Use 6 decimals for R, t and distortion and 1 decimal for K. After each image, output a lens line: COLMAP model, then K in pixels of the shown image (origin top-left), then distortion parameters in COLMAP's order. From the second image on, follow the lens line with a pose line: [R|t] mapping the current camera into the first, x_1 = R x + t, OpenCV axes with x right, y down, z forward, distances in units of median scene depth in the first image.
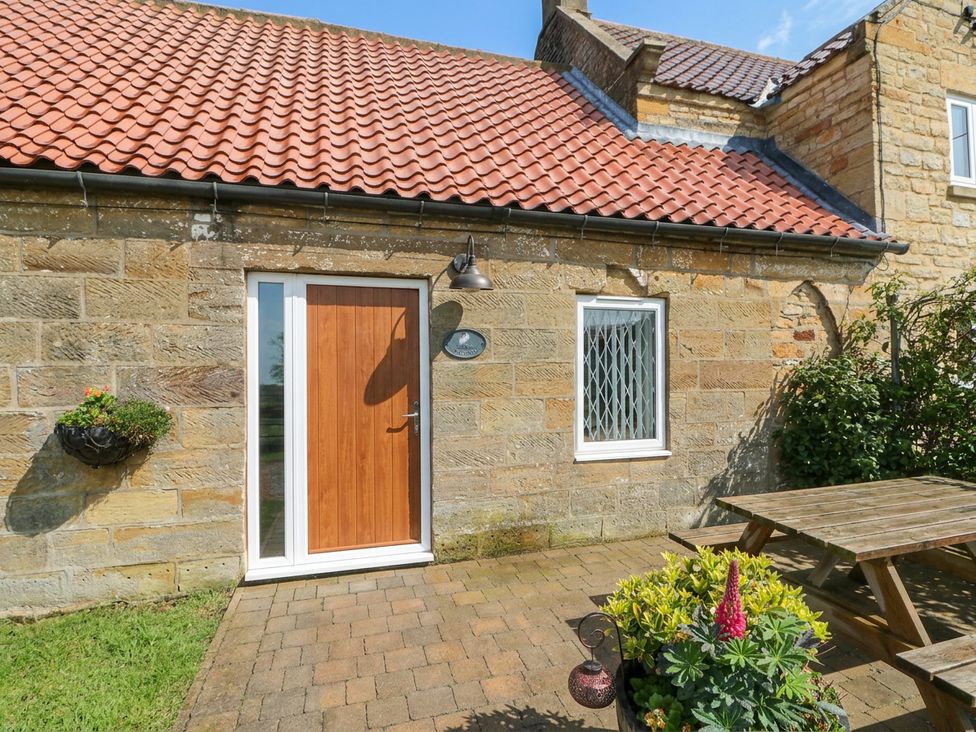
lens RADIAL K [[516.8, 0, 490.9], [0, 516.8, 371.3], [0, 0, 1]] dist [0.001294, -0.012461]
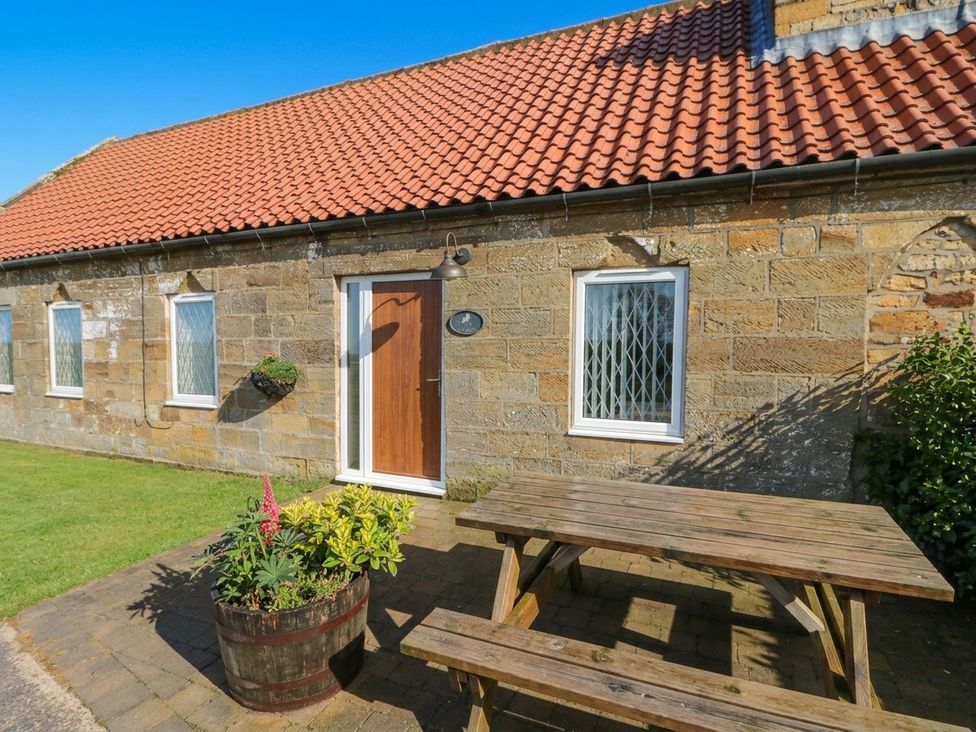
lens RADIAL K [[509.6, 0, 492.2], [0, 509.6, 389.5], [0, 0, 1]] dist [0.001617, -0.000051]
pose [[0.758119, 0.059213, -0.649423, 0.707968], [-0.024191, 0.997737, 0.062731, 0.023564], [0.651668, -0.031848, 0.757835, 0.129922]]
